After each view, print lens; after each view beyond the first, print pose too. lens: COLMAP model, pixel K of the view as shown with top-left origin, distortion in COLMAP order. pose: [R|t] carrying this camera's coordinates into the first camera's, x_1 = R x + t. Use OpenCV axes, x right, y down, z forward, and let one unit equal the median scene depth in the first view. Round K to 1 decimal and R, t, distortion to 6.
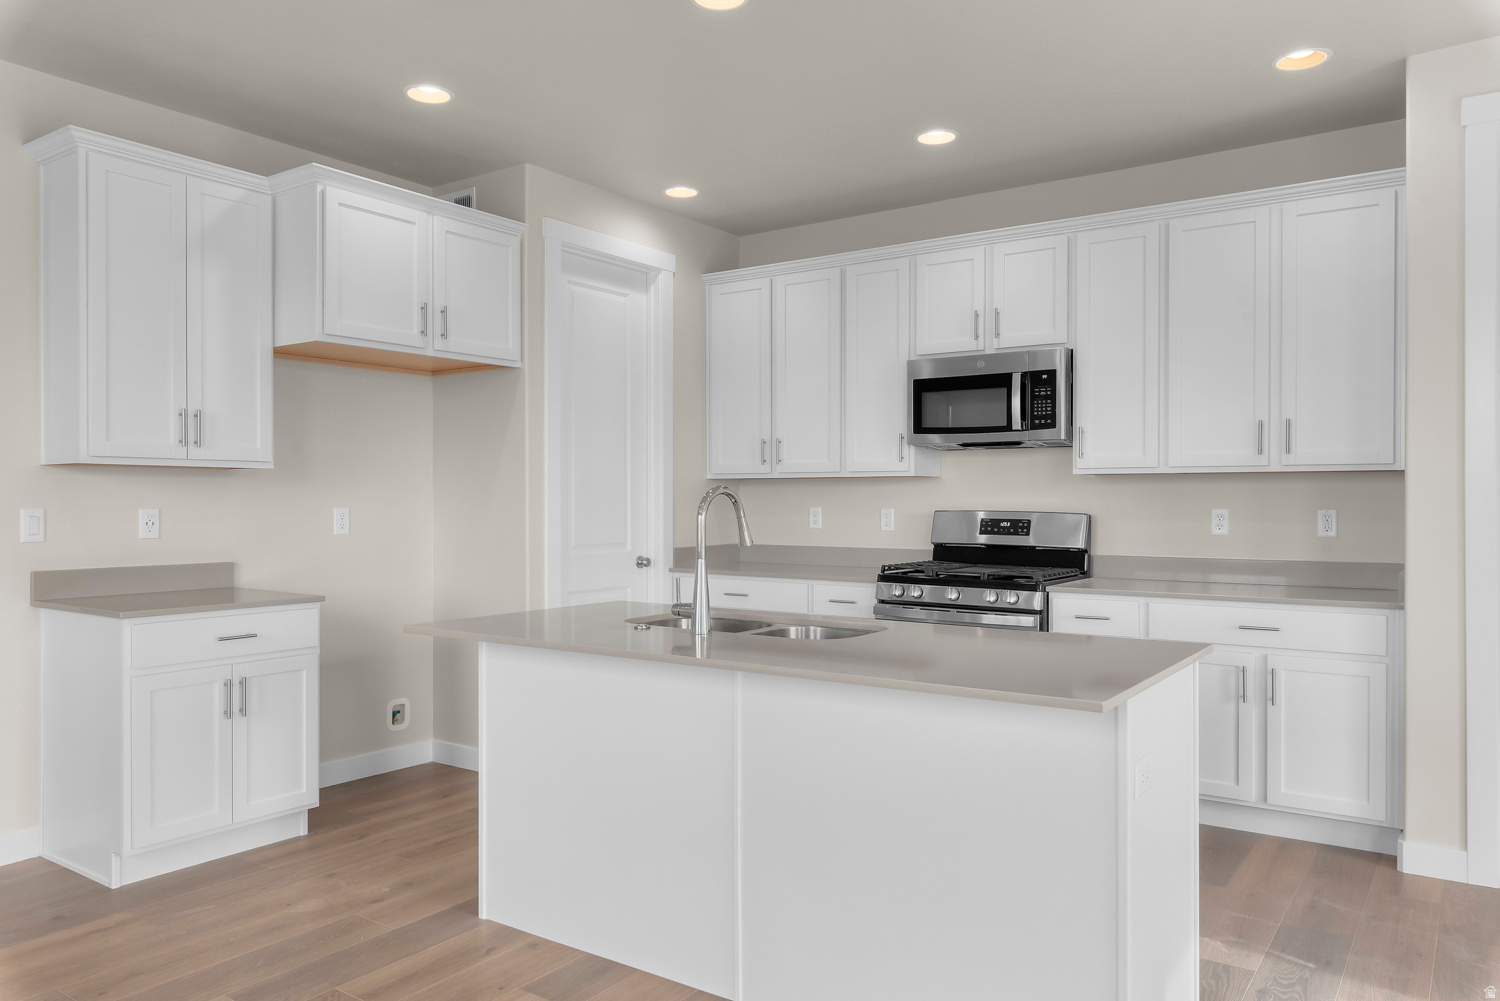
lens RADIAL K [[1050.3, 0, 750.0], [0, 1050.3, 500.5], [0, 0, 1]] dist [-0.002503, -0.000612]
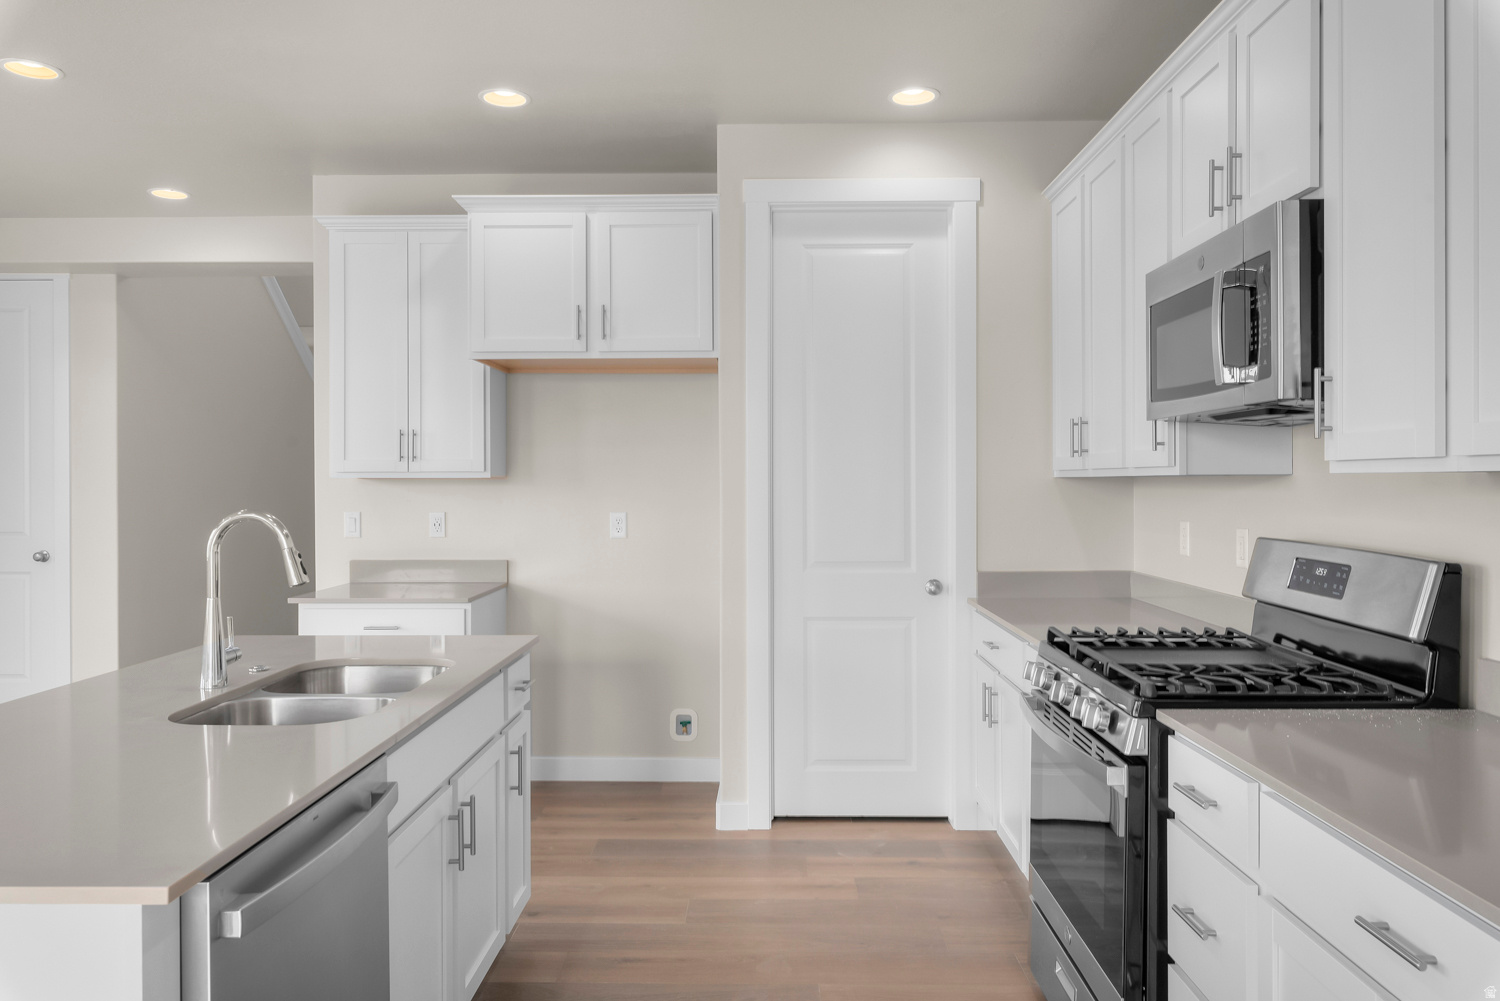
lens RADIAL K [[1048.4, 0, 752.2], [0, 1048.4, 479.3], [0, 0, 1]] dist [0.004221, -0.000309]
pose [[0.564394, -0.004034, -0.825495, 0.516141], [0.002617, 0.999992, -0.003098, -0.021066], [0.825501, -0.000412, 0.564400, 0.516381]]
